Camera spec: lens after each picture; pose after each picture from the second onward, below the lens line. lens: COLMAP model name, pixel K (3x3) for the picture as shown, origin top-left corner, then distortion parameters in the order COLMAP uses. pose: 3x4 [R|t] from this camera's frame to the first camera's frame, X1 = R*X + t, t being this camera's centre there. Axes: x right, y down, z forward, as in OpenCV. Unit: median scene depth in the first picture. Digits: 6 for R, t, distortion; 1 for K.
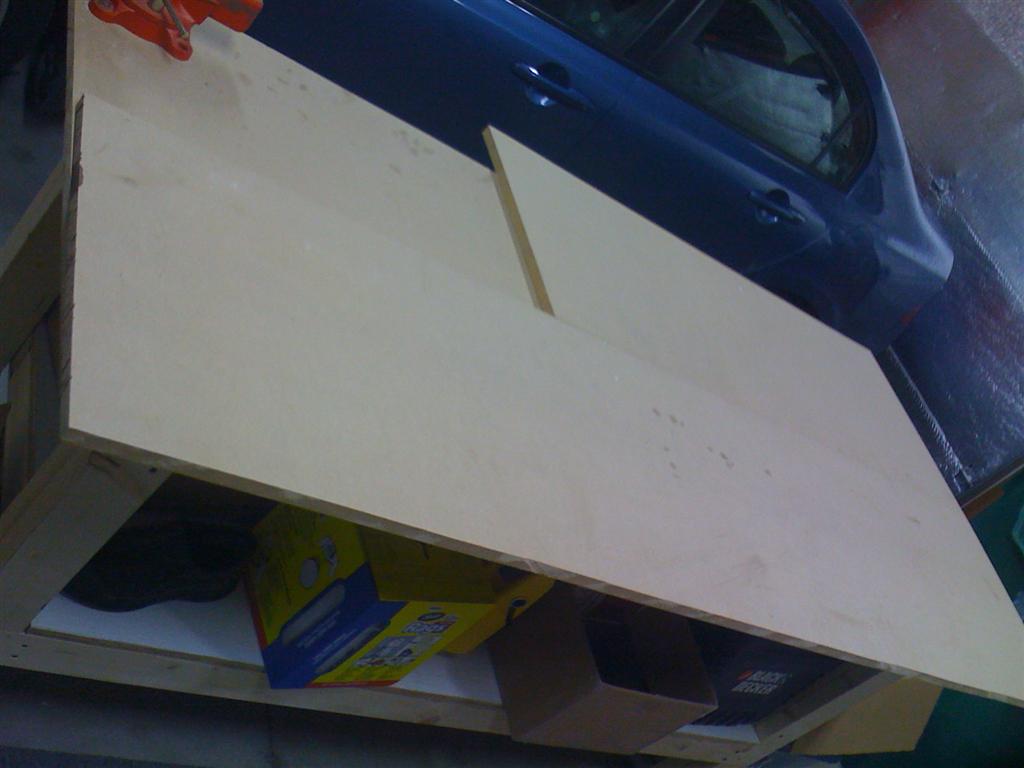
lens RADIAL K [[1151.5, 0, 503.7], [0, 1151.5, 353.5], [0, 0, 1]] dist [-0.024907, 0.000000]
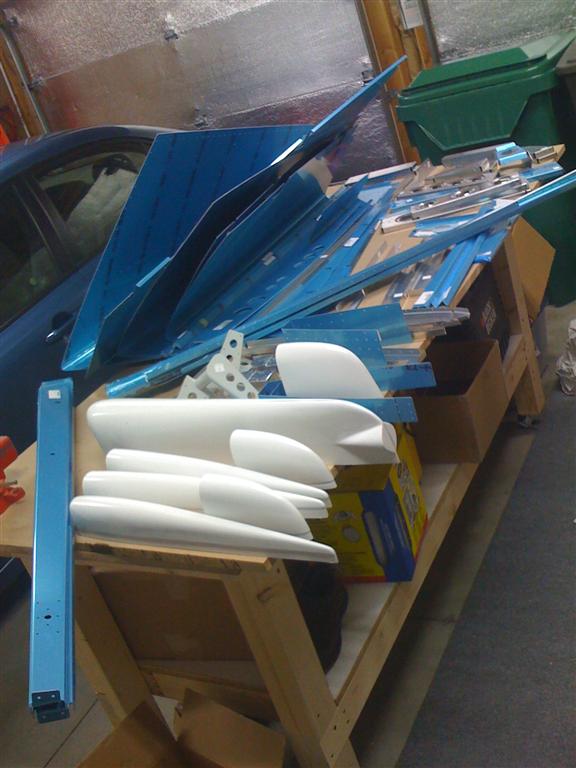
lens RADIAL K [[863.6, 0, 288.8], [0, 863.6, 385.0], [0, 0, 1]] dist [-0.024907, 0.000000]
pose [[0.318407, -0.936982, 0.143812, -0.161738], [0.939969, 0.331720, 0.080121, -0.049140], [-0.122777, 0.109668, 0.986356, -0.171283]]
